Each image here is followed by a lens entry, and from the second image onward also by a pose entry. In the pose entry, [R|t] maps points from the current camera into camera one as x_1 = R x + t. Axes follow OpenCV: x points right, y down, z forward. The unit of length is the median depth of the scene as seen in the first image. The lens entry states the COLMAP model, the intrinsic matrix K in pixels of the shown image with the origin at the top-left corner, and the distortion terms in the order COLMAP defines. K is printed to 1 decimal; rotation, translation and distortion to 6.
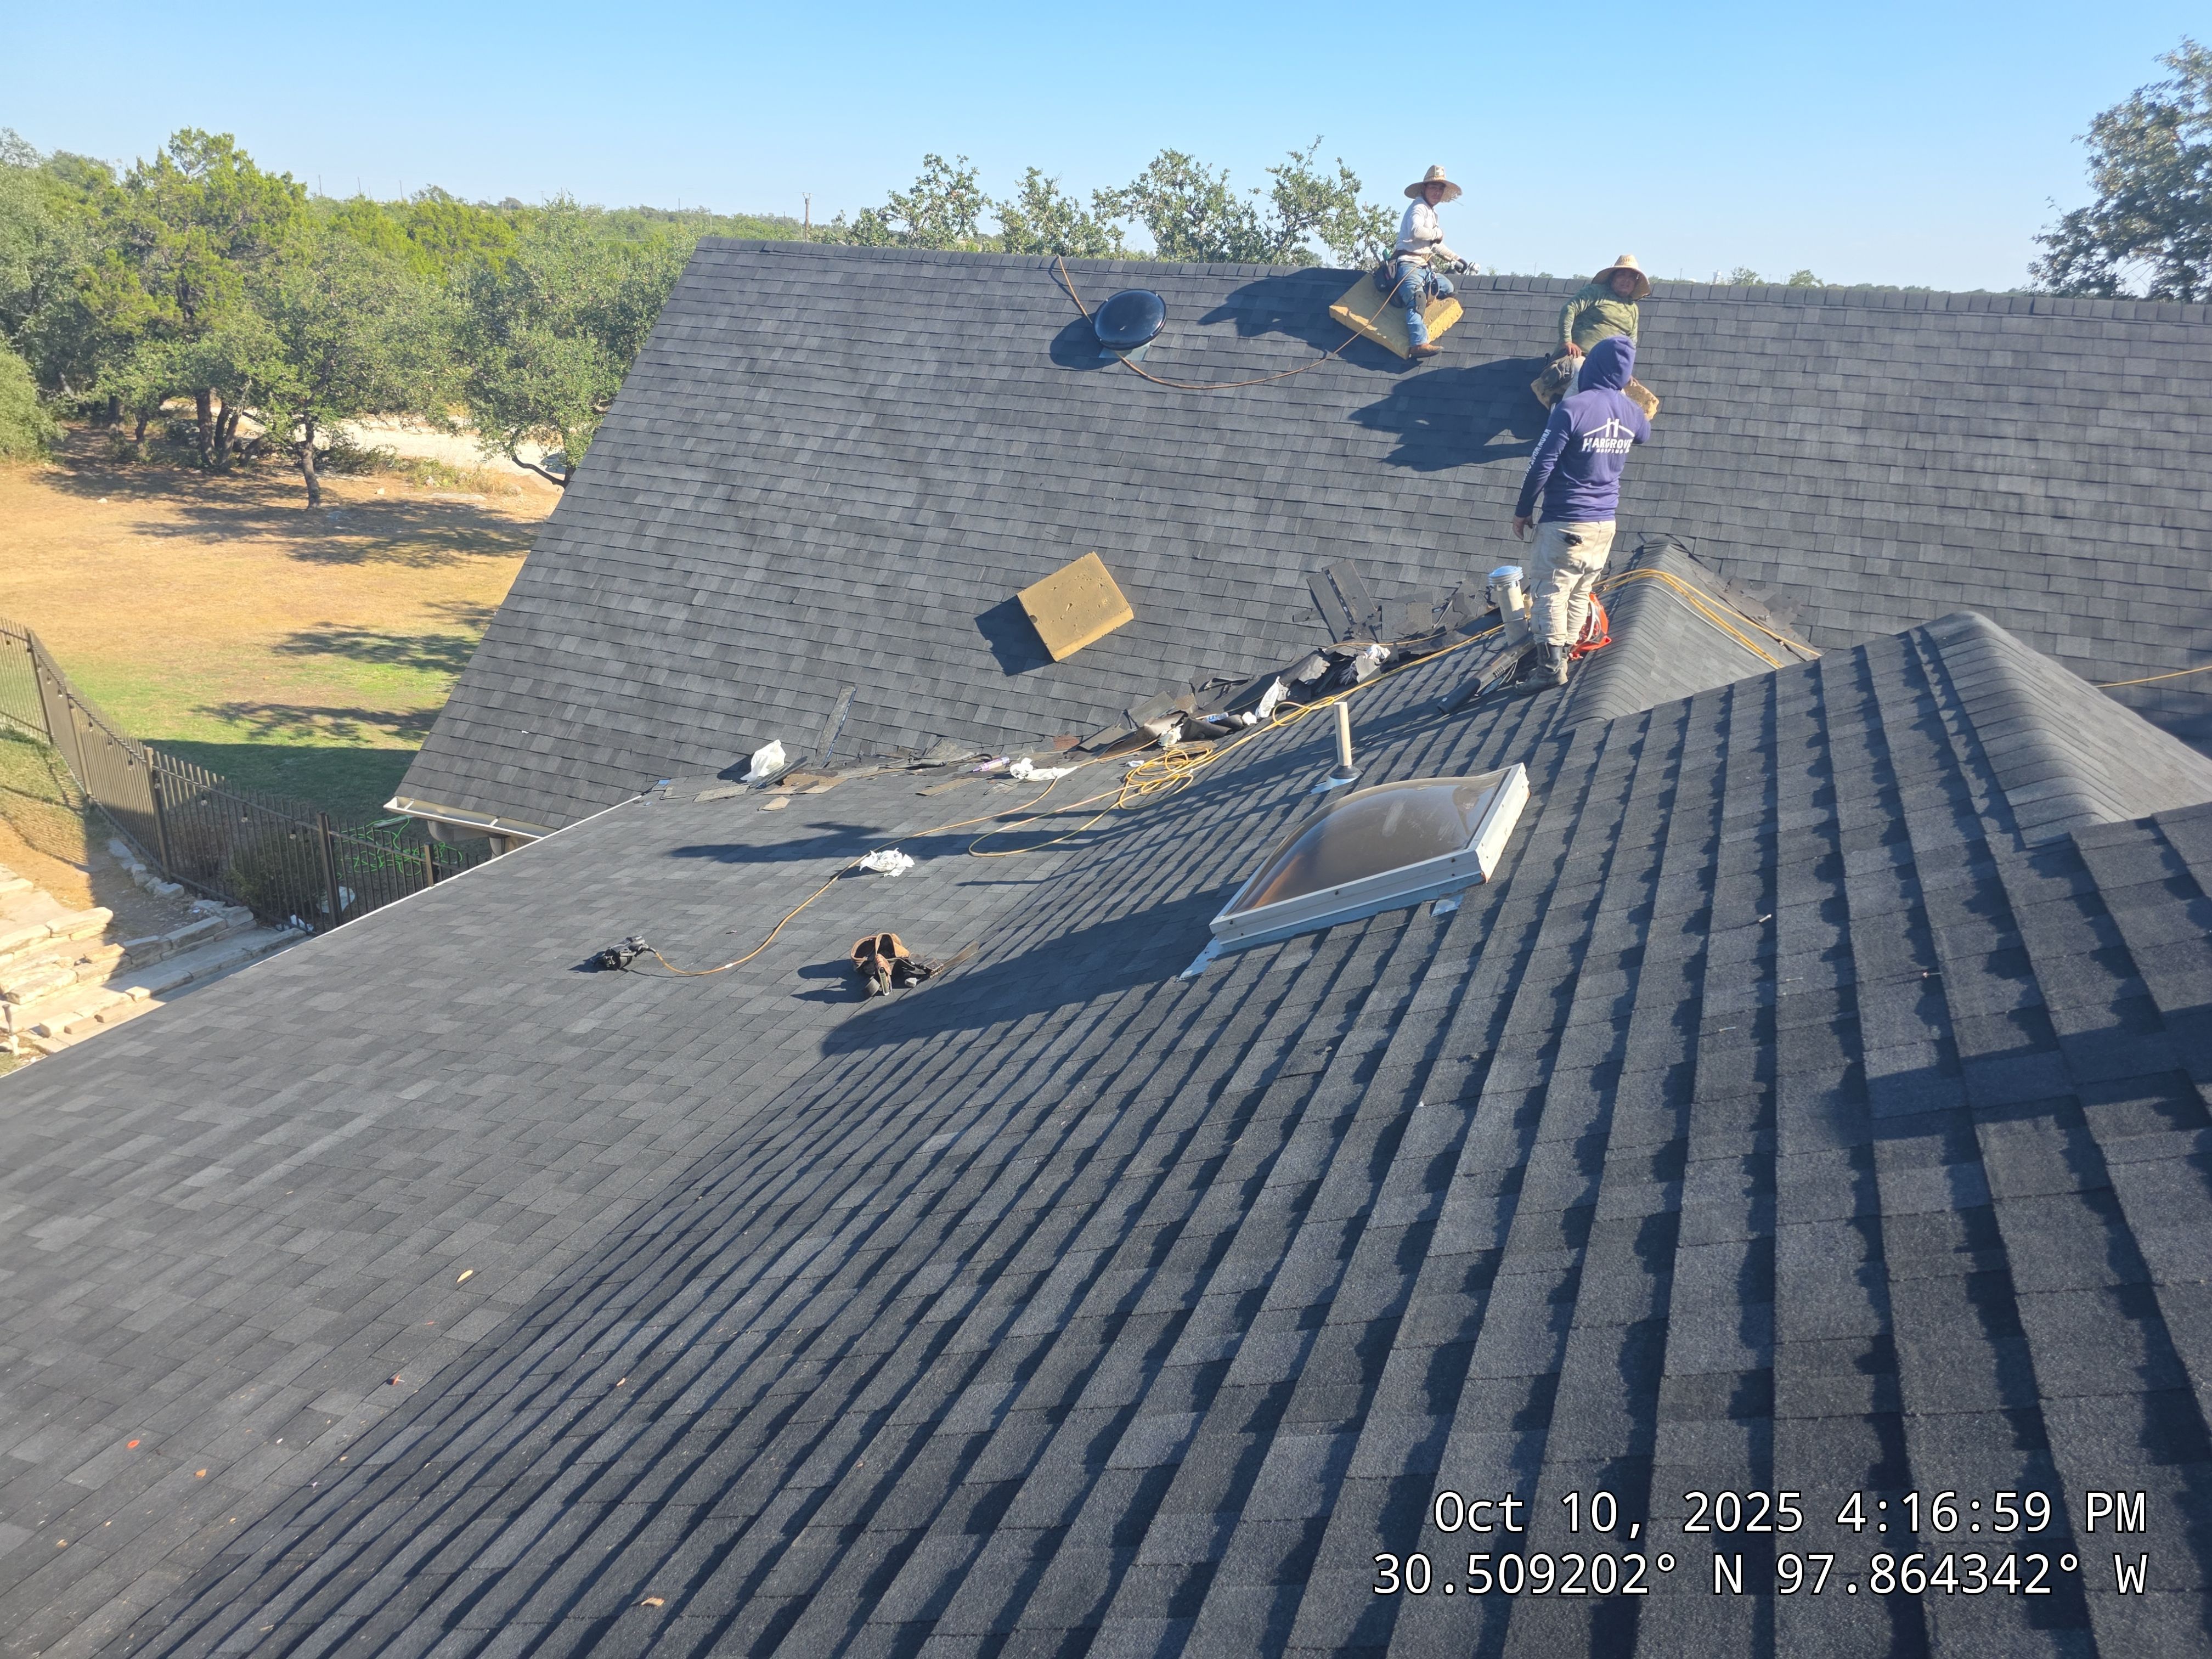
lens RADIAL K [[1691.2, 0, 1114.8], [0, 1691.2, 878.3], [0, 0, 1]] dist [0.048998, -0.070317]
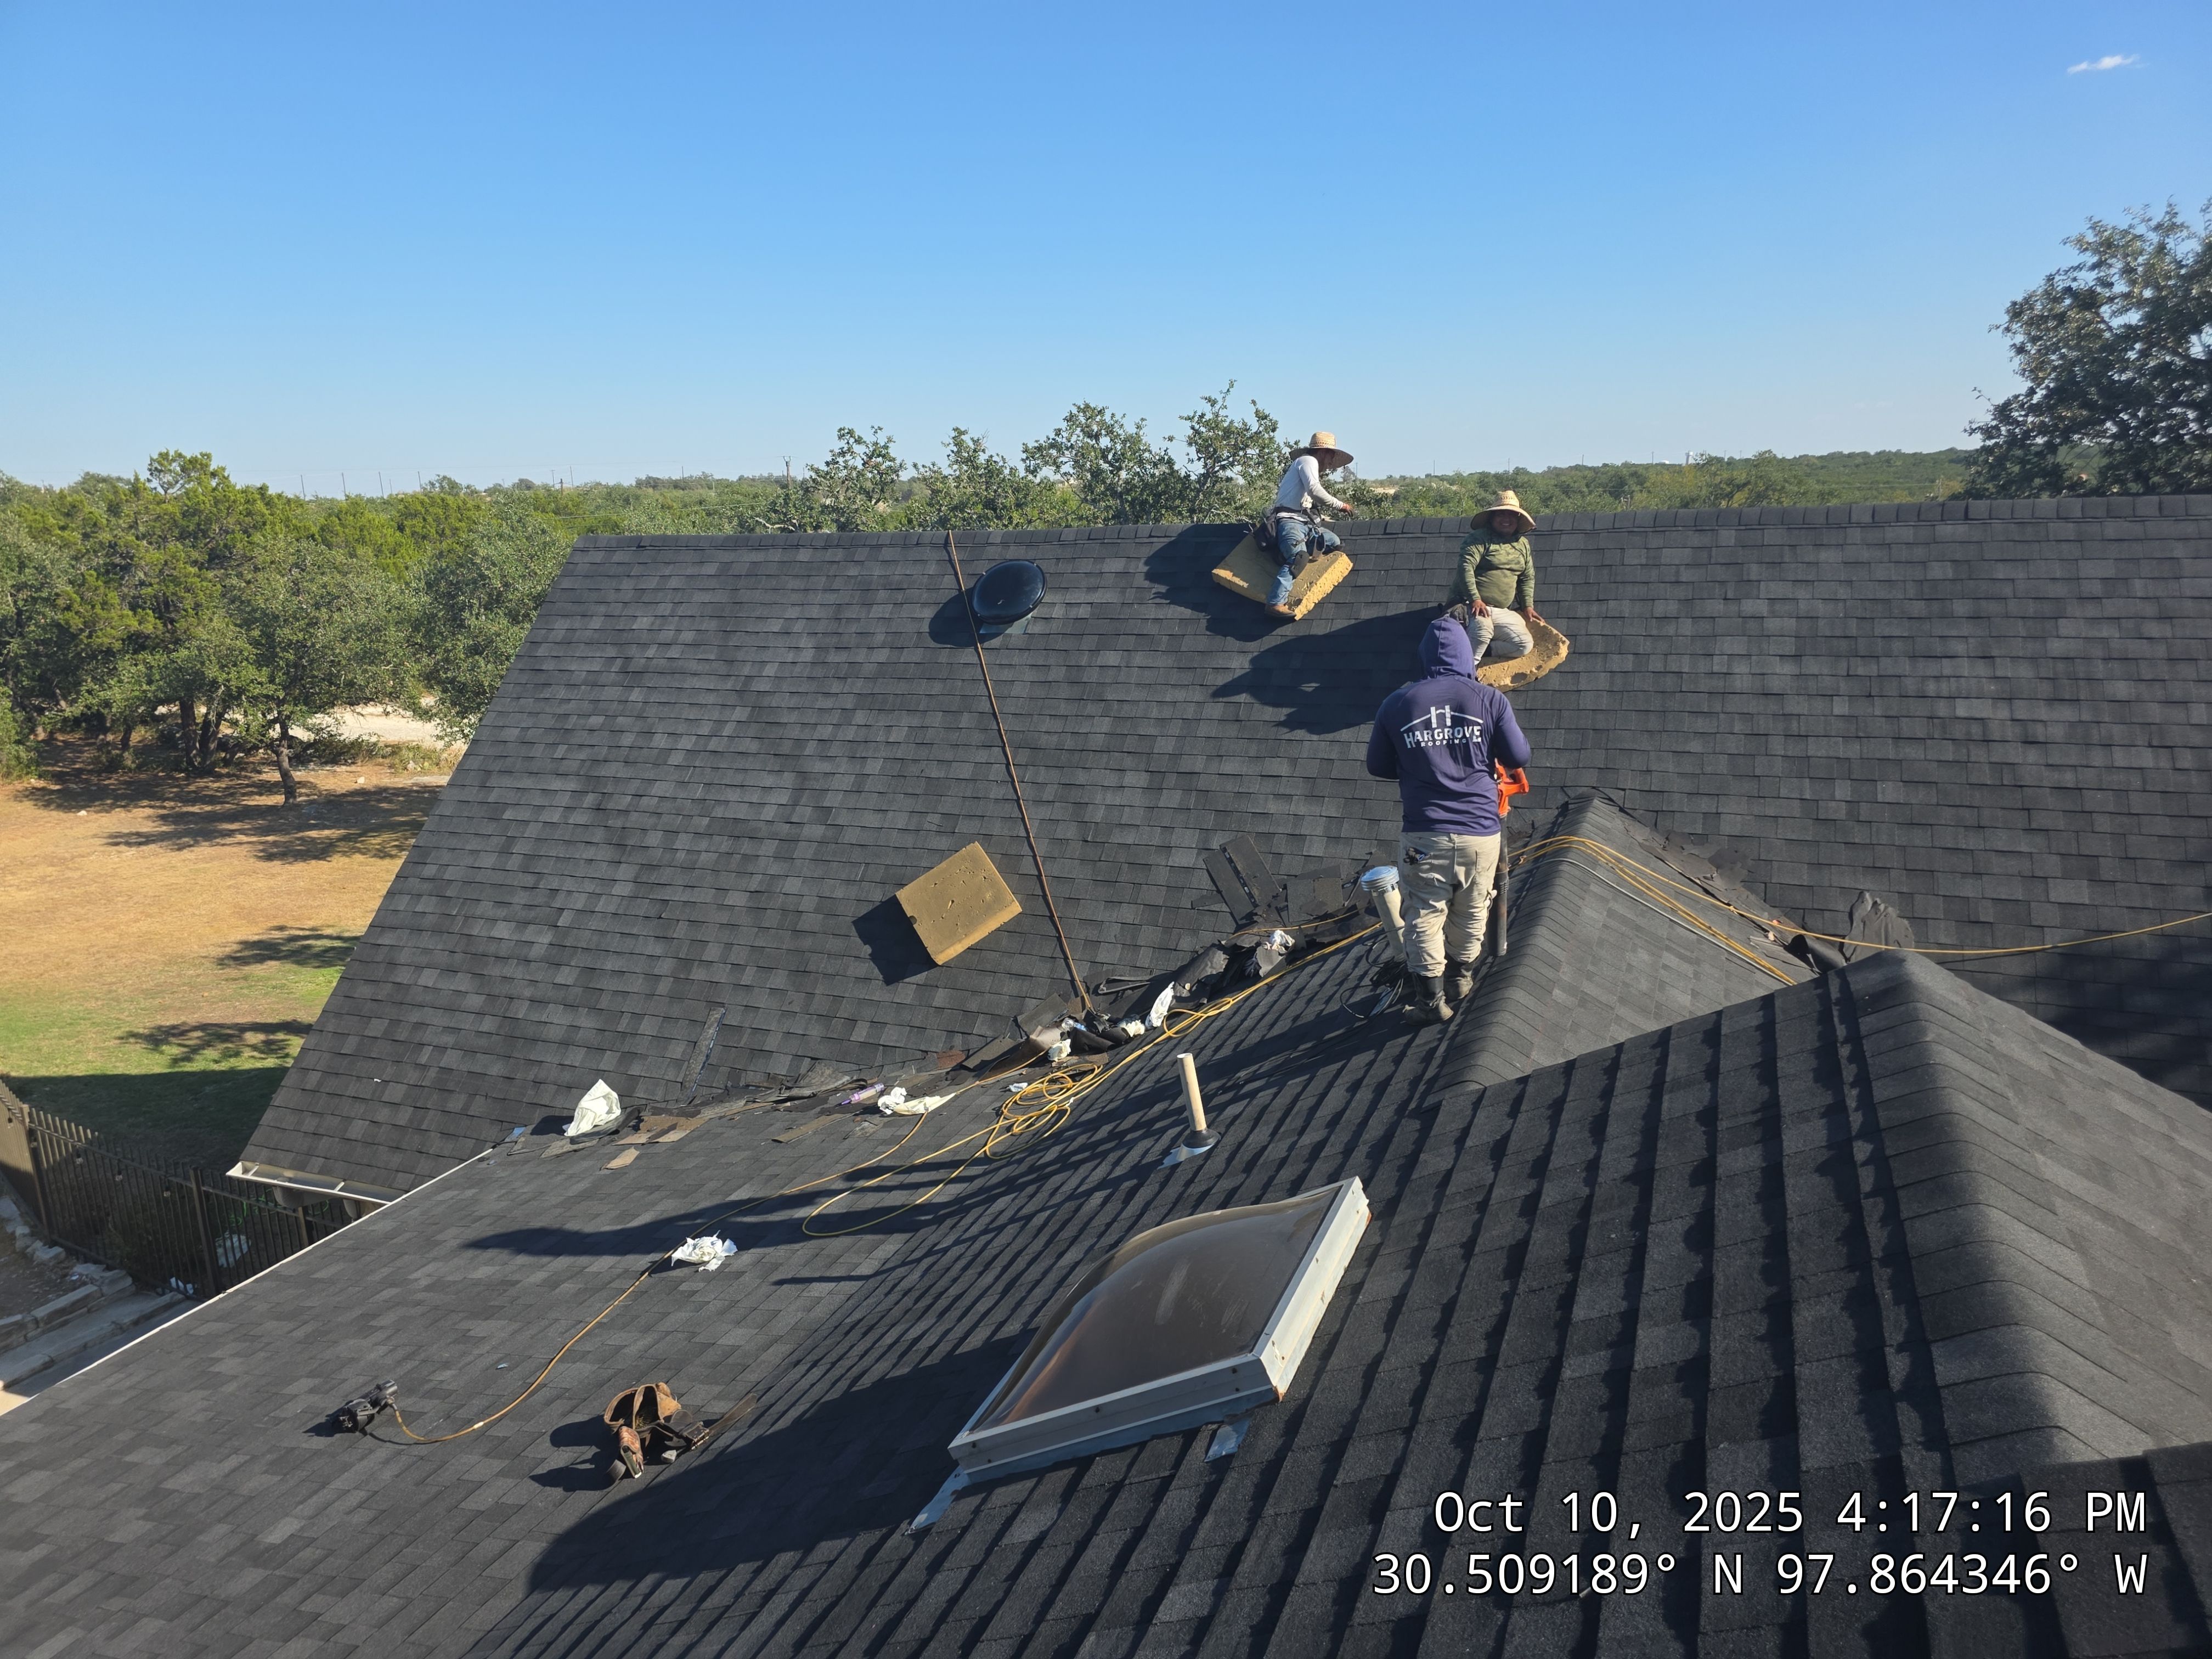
lens RADIAL K [[1673.2, 0, 1106.0], [0, 1673.2, 829.5], [0, 0, 1]] dist [0.064294, -0.112718]
pose [[0.996724, -0.076758, -0.025500, 0.076978], [0.072285, 0.986796, -0.144942, -0.059945], [0.036288, 0.142624, 0.989111, 0.101099]]
